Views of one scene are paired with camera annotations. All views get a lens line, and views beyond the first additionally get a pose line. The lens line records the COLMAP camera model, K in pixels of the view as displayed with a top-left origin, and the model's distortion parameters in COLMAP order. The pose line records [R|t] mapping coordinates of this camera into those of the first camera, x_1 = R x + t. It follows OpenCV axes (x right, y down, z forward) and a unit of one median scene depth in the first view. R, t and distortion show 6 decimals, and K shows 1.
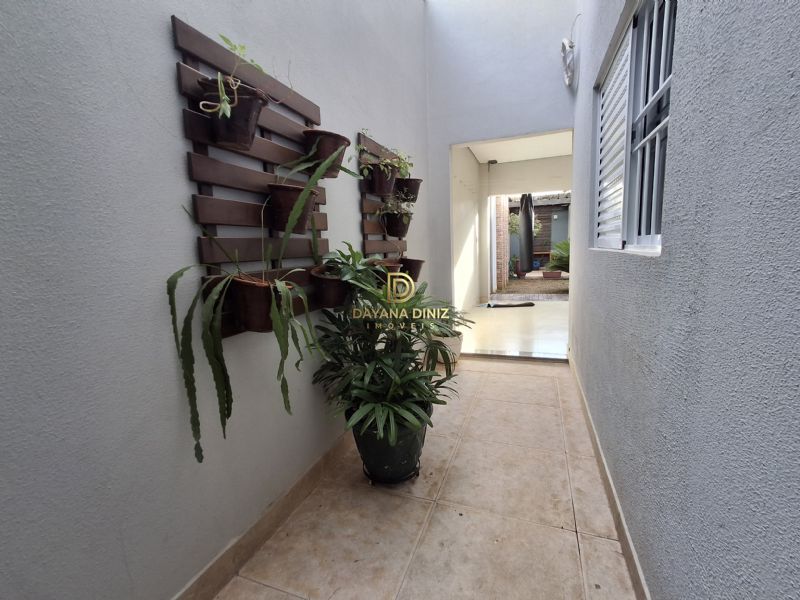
lens RADIAL K [[363.9, 0, 401.9], [0, 363.9, 297.3], [0, 0, 1]] dist [-0.000409, 0.007698]
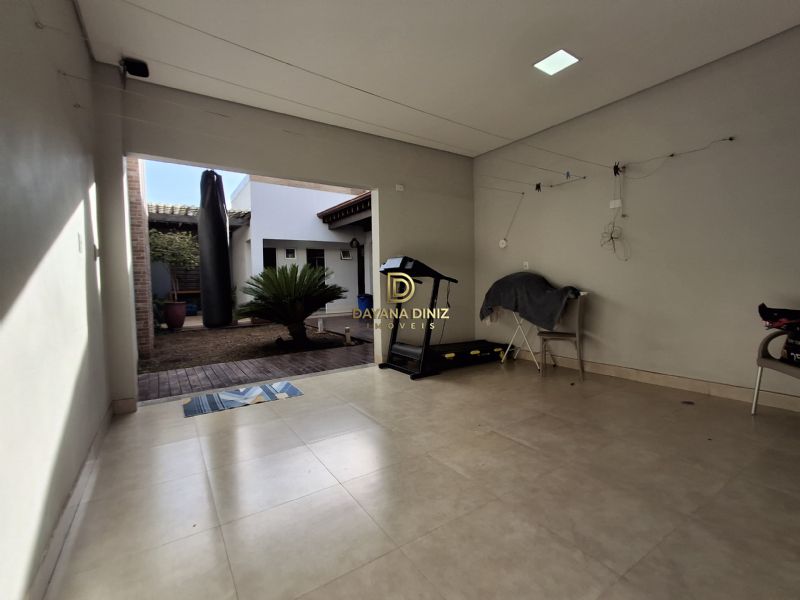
lens RADIAL K [[363.9, 0, 401.9], [0, 363.9, 297.3], [0, 0, 1]] dist [-0.000409, 0.007698]
pose [[0.599223, -0.004043, 0.800572, 0.063339], [0.089835, 0.994011, -0.062221, -0.042492], [-0.795526, 0.109204, 0.595998, 0.353672]]
